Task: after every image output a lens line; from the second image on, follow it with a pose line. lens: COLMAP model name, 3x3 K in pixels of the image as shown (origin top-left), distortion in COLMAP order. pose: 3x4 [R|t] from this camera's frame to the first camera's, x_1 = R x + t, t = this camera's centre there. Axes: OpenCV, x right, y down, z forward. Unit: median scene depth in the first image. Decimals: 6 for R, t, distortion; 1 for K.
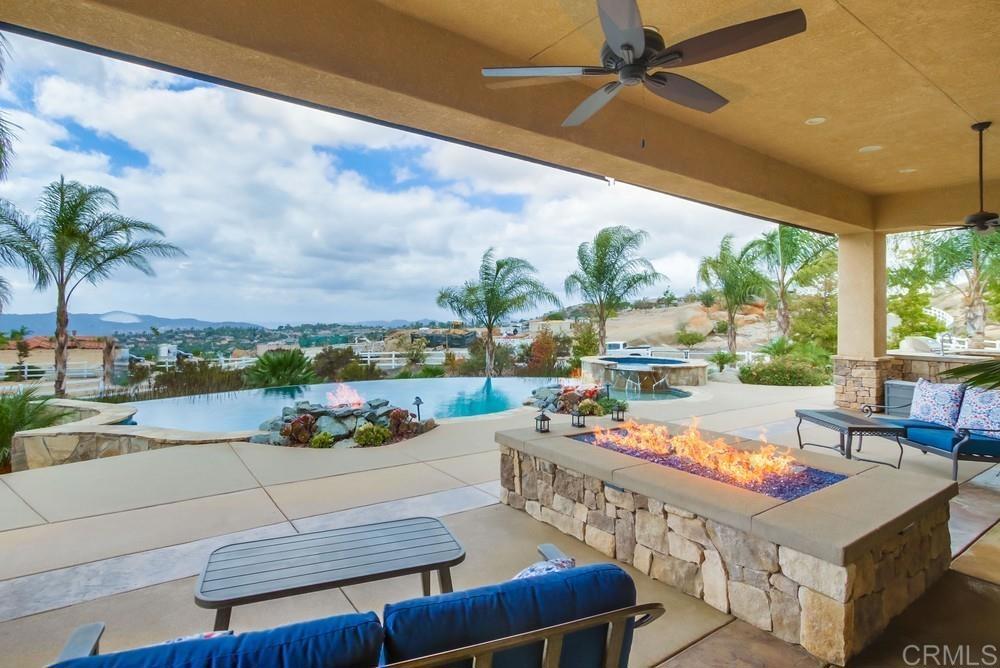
lens RADIAL K [[522.8, 0, 500.8], [0, 522.8, 316.1], [0, 0, 1]] dist [0.002606, 0.000590]
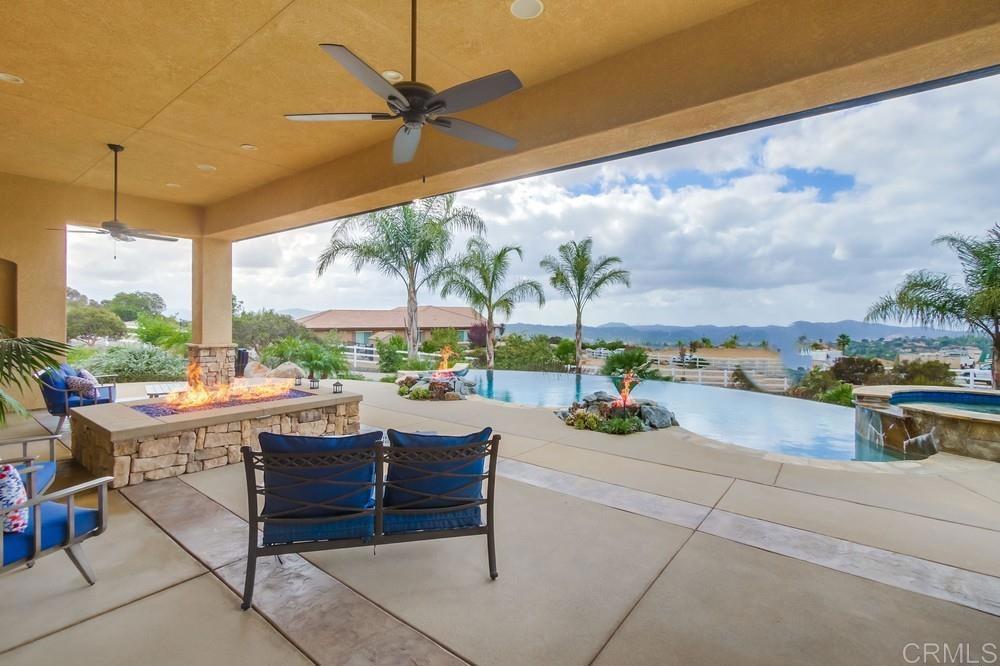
lens RADIAL K [[457.7, 0, 496.5], [0, 457.7, 324.3], [0, 0, 1]] dist [0.003449, 0.000660]
pose [[0.270694, -0.003862, -0.962658, 0.167436], [0.003224, 0.999990, -0.003105, 0.002067], [0.962660, -0.002263, 0.270704, 0.118458]]
